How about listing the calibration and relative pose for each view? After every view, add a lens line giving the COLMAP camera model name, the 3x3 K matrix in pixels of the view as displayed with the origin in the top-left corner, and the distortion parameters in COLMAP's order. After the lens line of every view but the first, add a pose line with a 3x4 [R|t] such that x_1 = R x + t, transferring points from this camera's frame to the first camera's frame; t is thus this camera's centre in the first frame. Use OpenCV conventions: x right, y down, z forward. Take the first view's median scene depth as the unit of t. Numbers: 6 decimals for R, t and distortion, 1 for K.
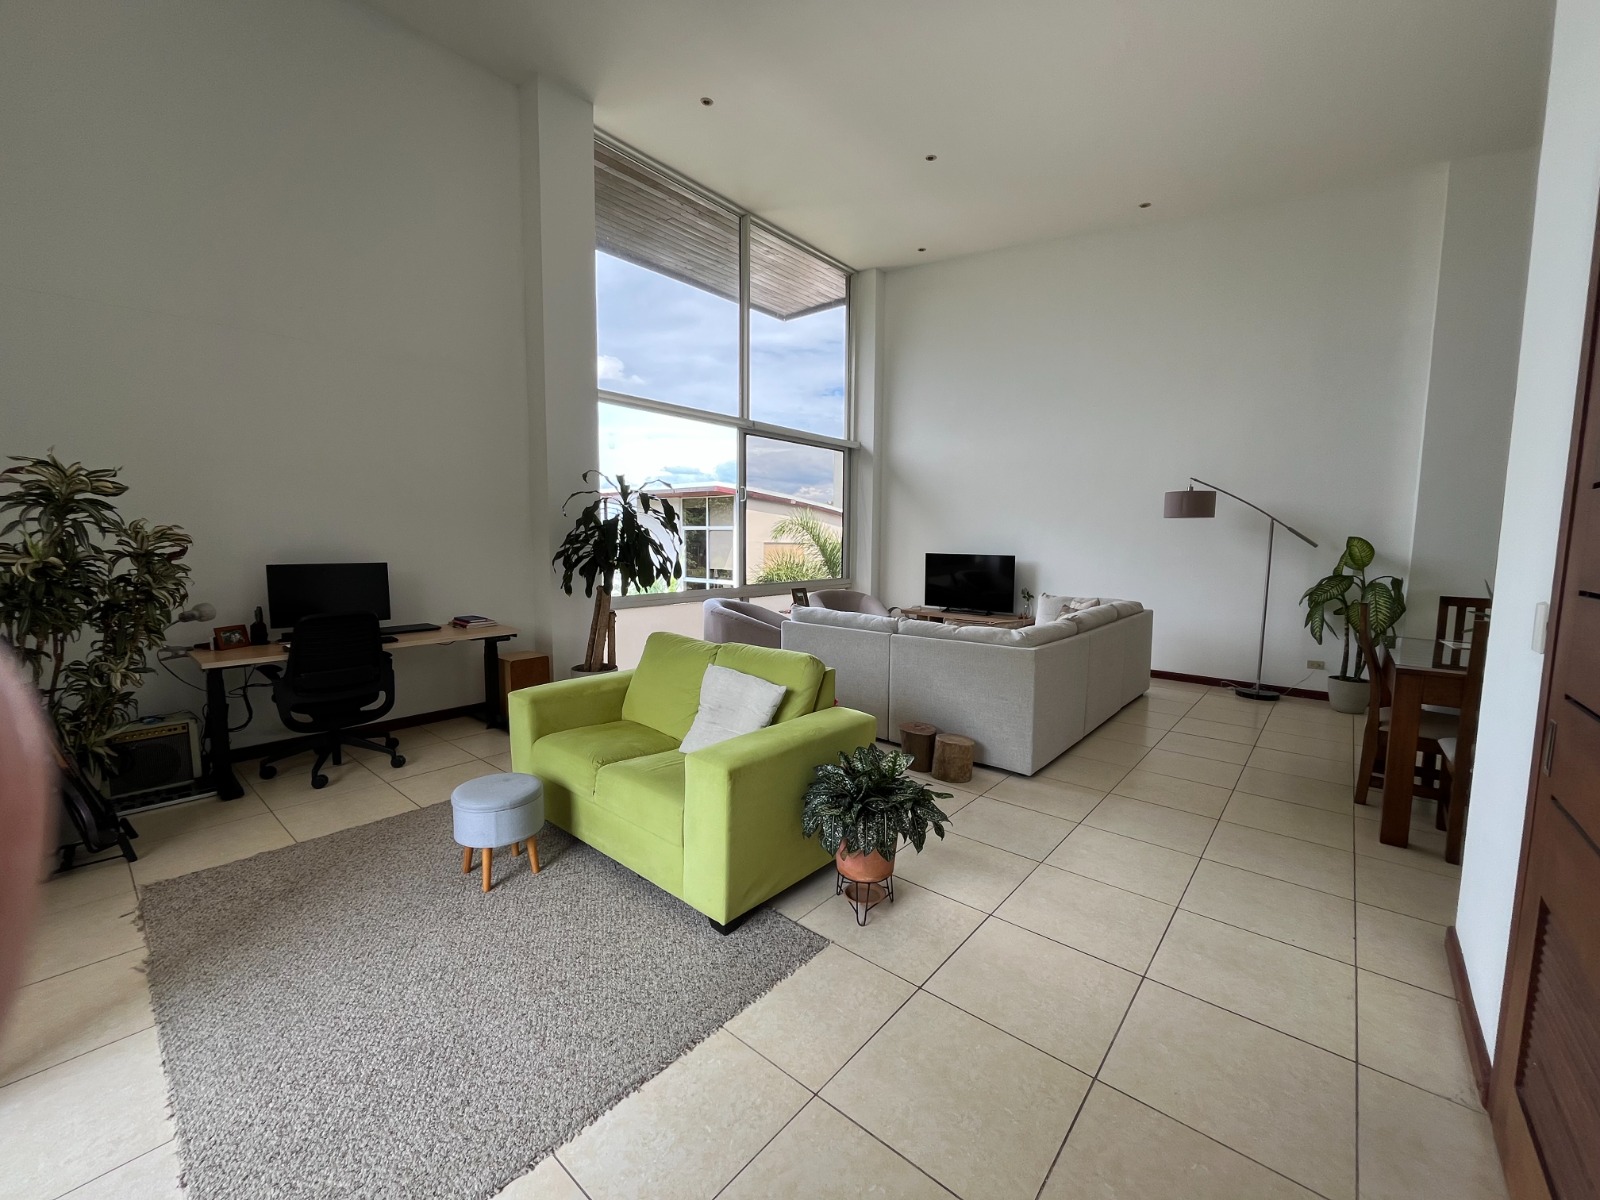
lens RADIAL K [[650.8, 0, 790.2], [0, 650.8, 599.1], [0, 0, 1]] dist [-0.000058, 0.000455]
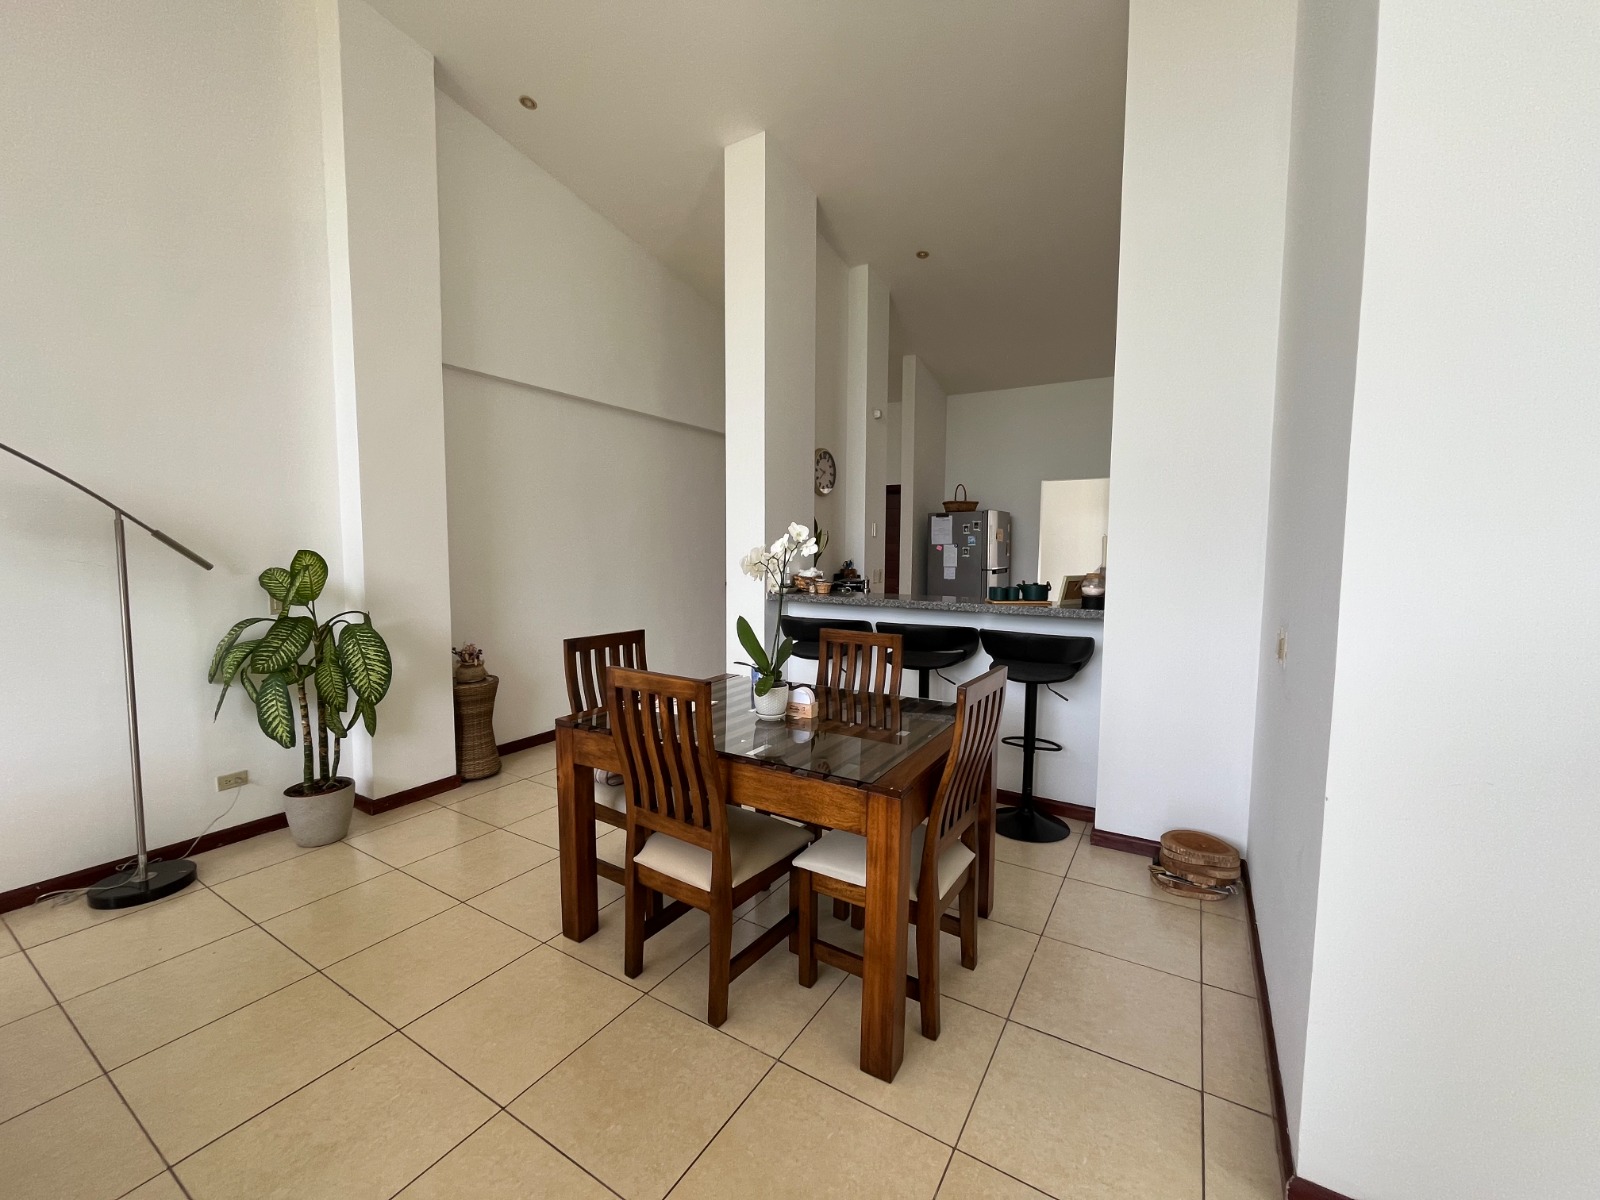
lens RADIAL K [[646.0, 0, 800.0], [0, 646.0, 600.0], [0, 0, 1]] dist [-0.002807, -0.000013]
pose [[-0.163533, -0.088867, 0.982527, 0.196874], [0.089246, 0.990518, 0.104444, -0.063223], [-0.982493, 0.104766, -0.154051, 0.576446]]
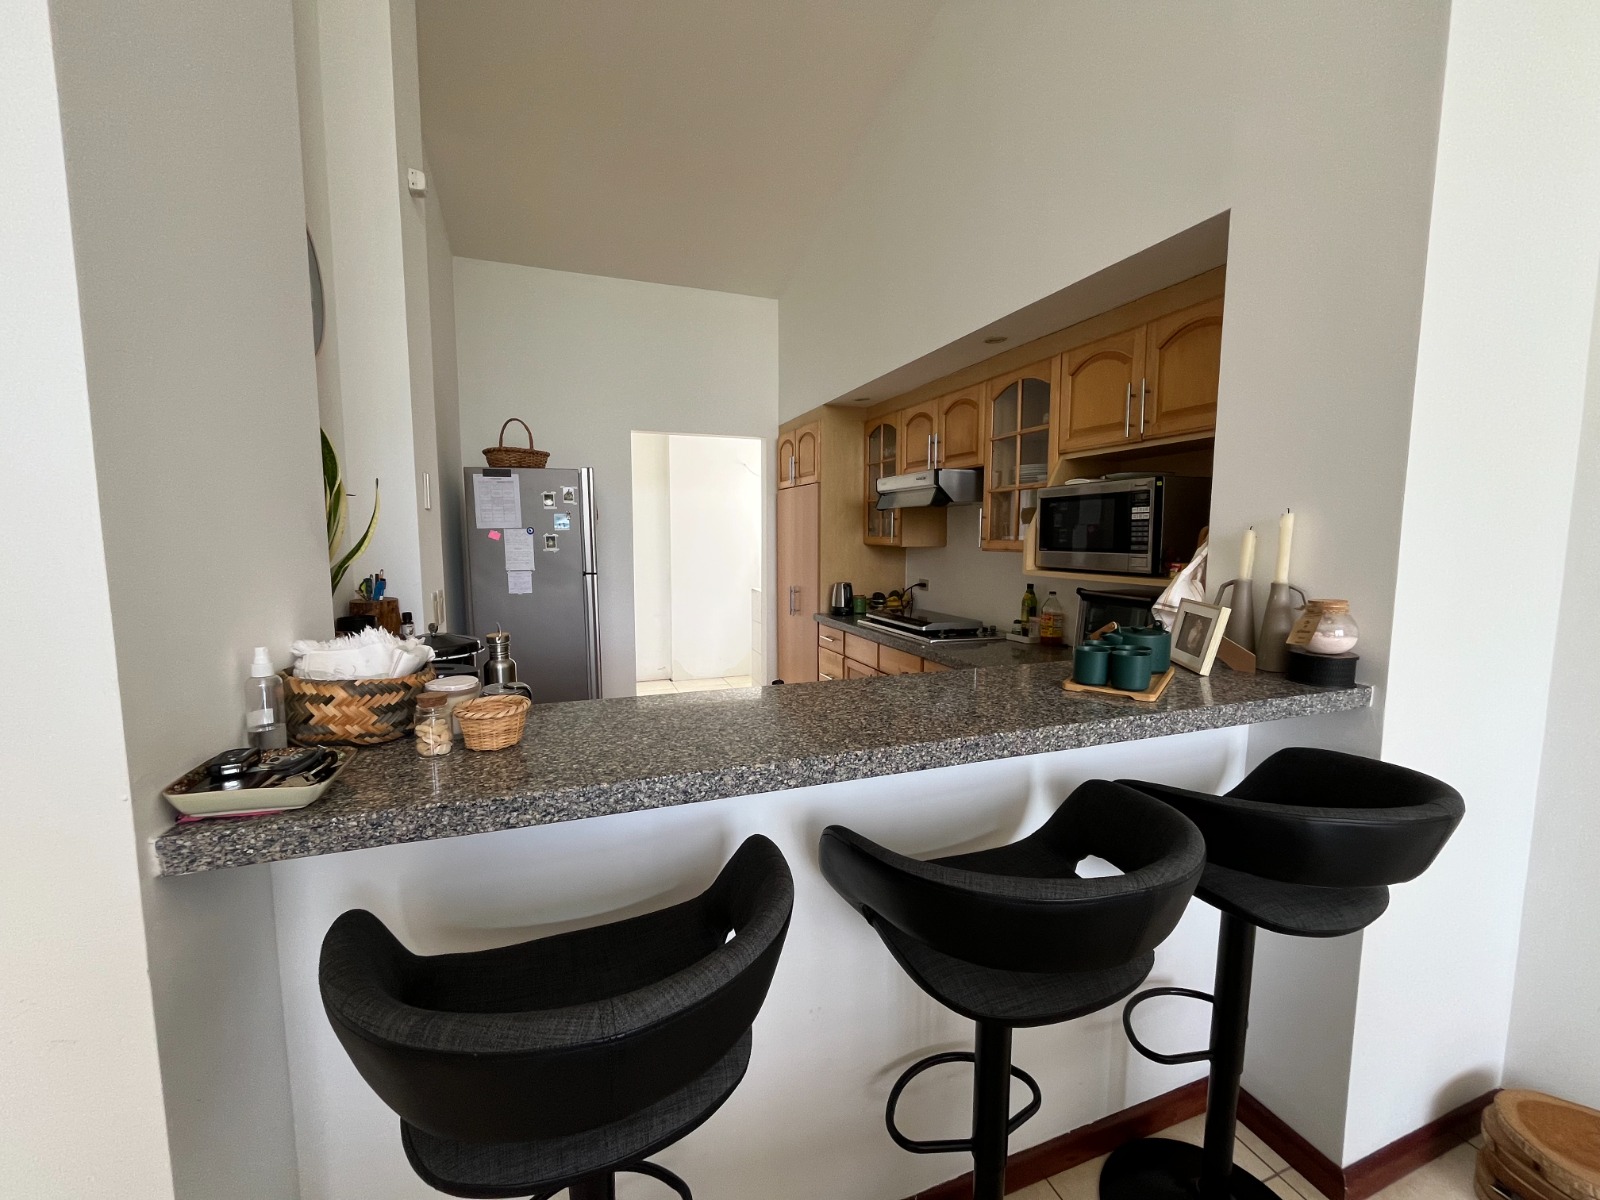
lens RADIAL K [[646.0, 0, 800.0], [0, 646.0, 600.0], [0, 0, 1]] dist [-0.002807, -0.000013]
pose [[-0.877132, -0.061128, 0.476343, 0.744668], [0.035169, 0.981027, 0.190652, -0.058524], [-0.478960, 0.183980, -0.858341, 0.537263]]
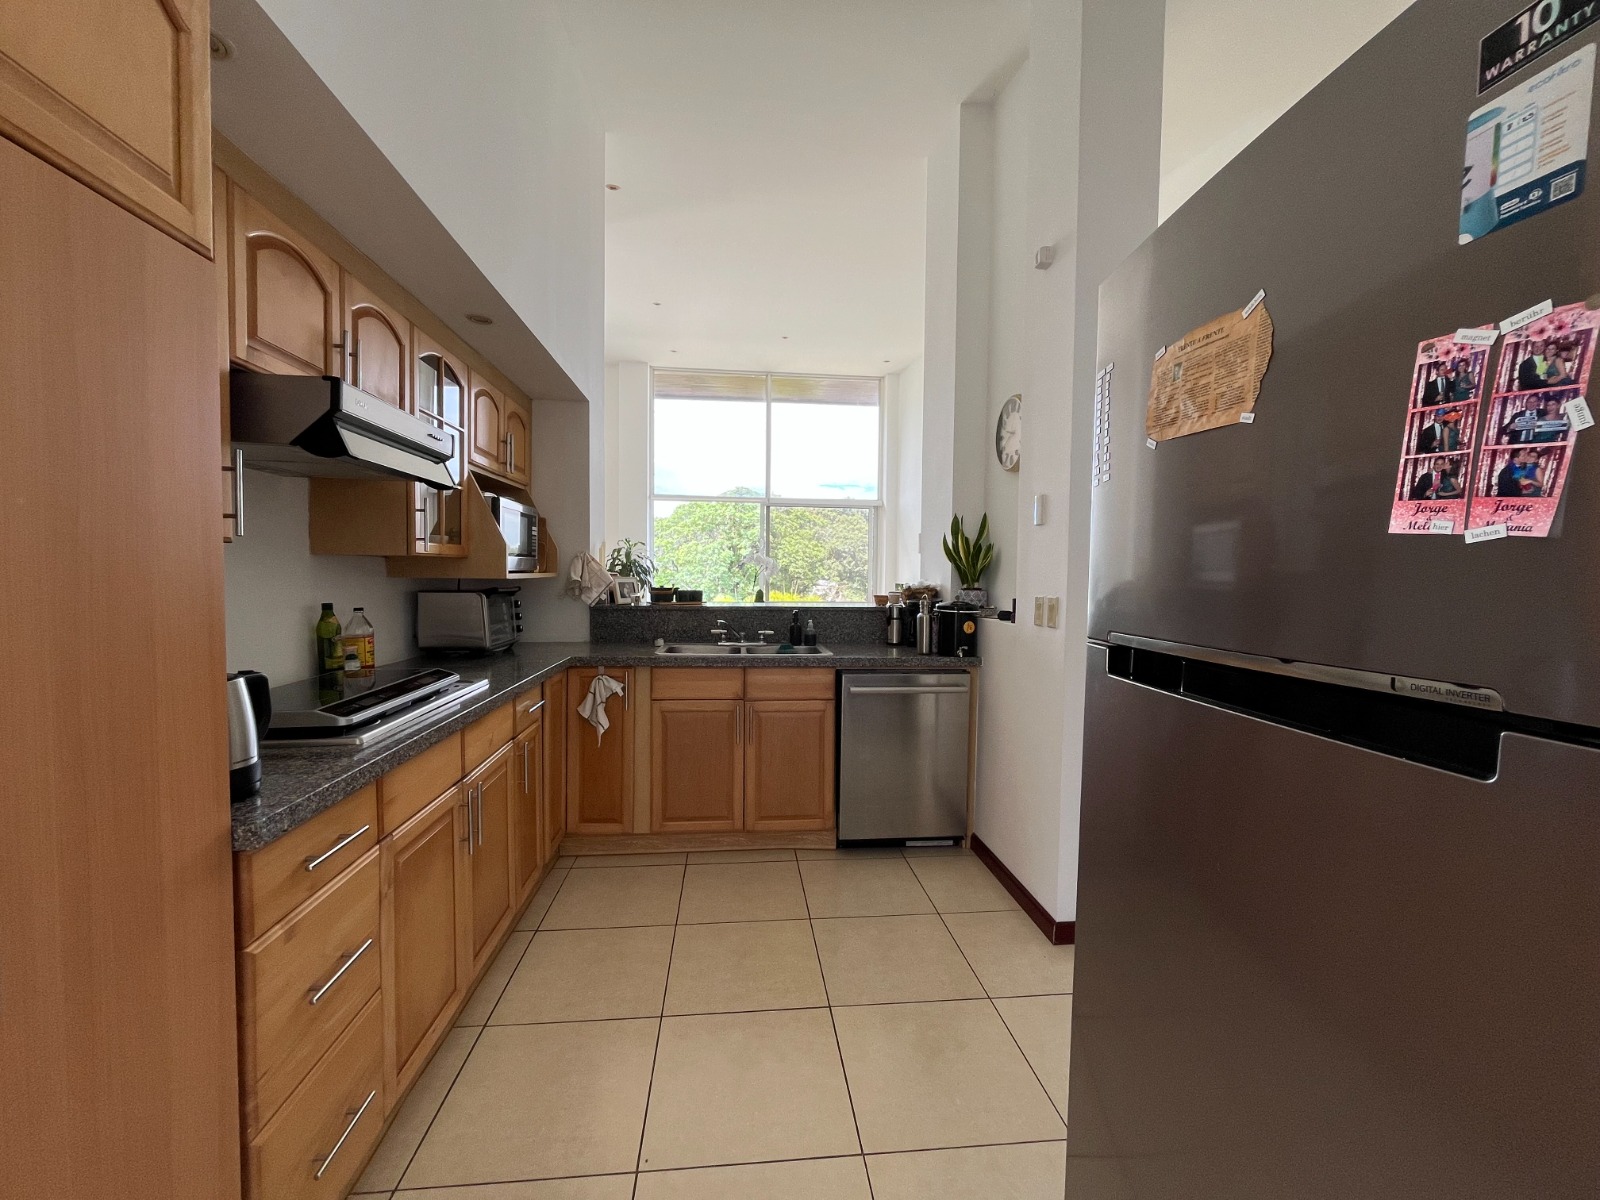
lens RADIAL K [[650.8, 0, 790.2], [0, 650.8, 599.1], [0, 0, 1]] dist [-0.000058, 0.000455]
pose [[0.722825, 0.025535, -0.690559, 1.304387], [-0.068552, 0.997037, -0.034888, 0.033322], [0.687622, 0.072557, 0.722434, -0.132370]]
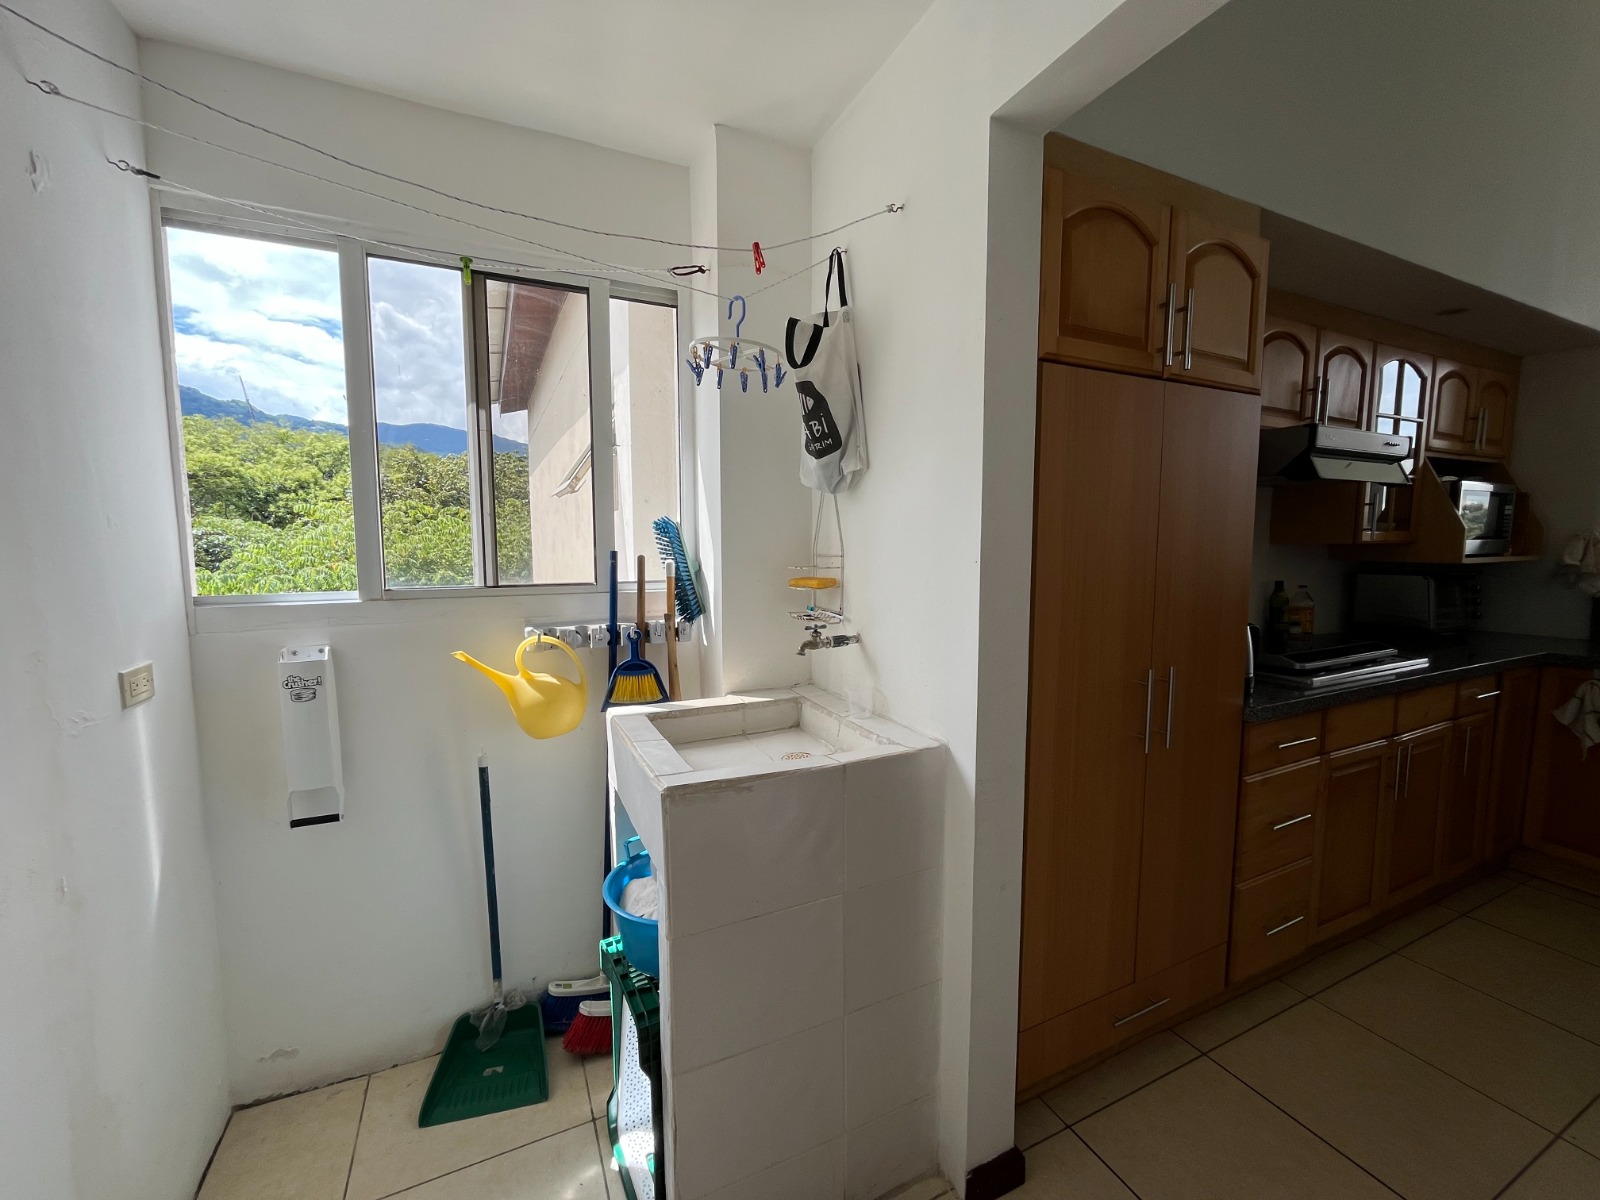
lens RADIAL K [[646.0, 0, 800.0], [0, 646.0, 600.0], [0, 0, 1]] dist [-0.002807, -0.000013]
pose [[-0.397594, 0.077755, -0.914261, 1.443535], [-0.087457, 0.988655, 0.122116, 0.027305], [0.913384, 0.128511, -0.386283, -0.186107]]
